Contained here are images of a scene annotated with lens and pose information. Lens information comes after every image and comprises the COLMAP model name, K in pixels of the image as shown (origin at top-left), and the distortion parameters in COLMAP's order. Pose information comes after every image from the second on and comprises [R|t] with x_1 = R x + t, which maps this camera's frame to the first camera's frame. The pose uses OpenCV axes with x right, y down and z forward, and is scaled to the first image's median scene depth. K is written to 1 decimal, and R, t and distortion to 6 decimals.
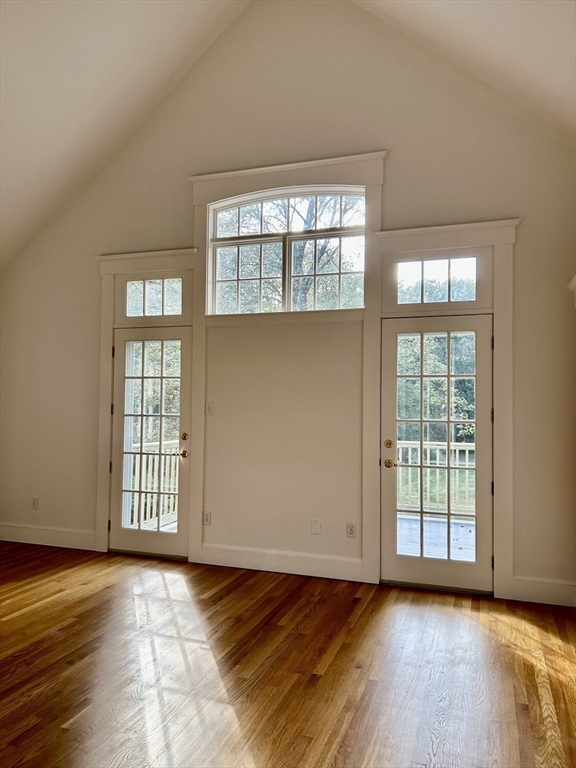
lens RADIAL K [[578.7, 0, 284.4], [0, 578.7, 382.9], [0, 0, 1]] dist [0.036087, -0.051979]
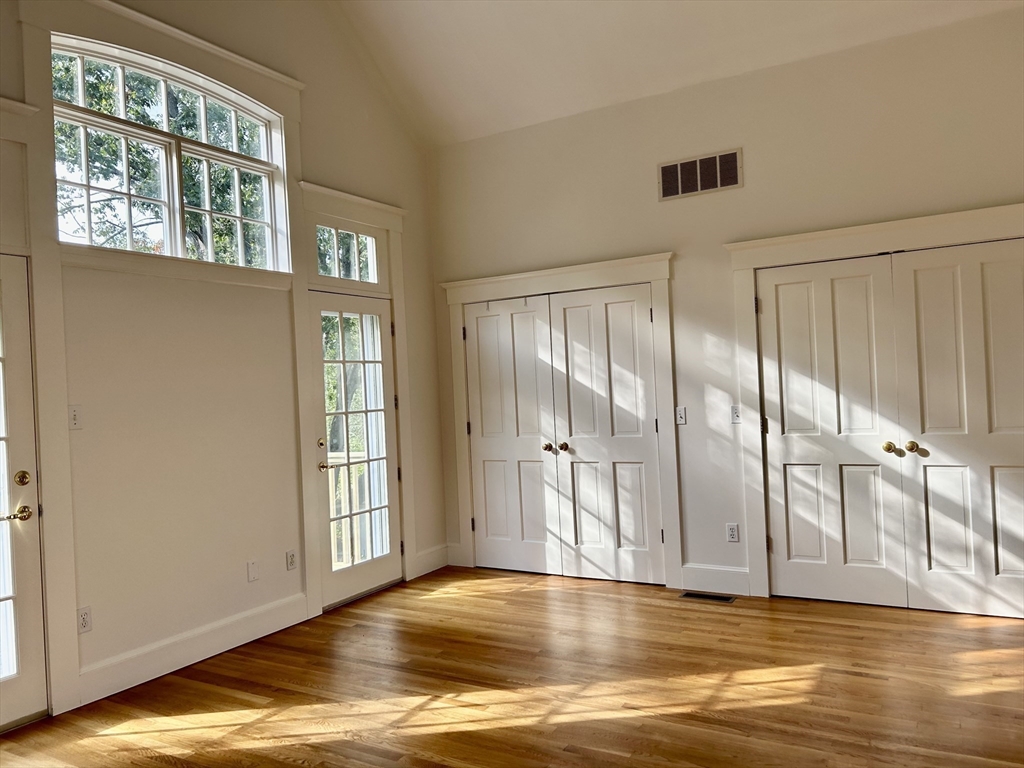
lens RADIAL K [[771.6, 0, 510.9], [0, 771.6, 384.3], [0, 0, 1]] dist [0.036087, -0.051979]
pose [[0.193015, -0.018688, 0.981018, -0.878755], [0.012530, 0.999784, 0.016581, 0.007094], [-0.981116, 0.009092, 0.193207, 0.538209]]
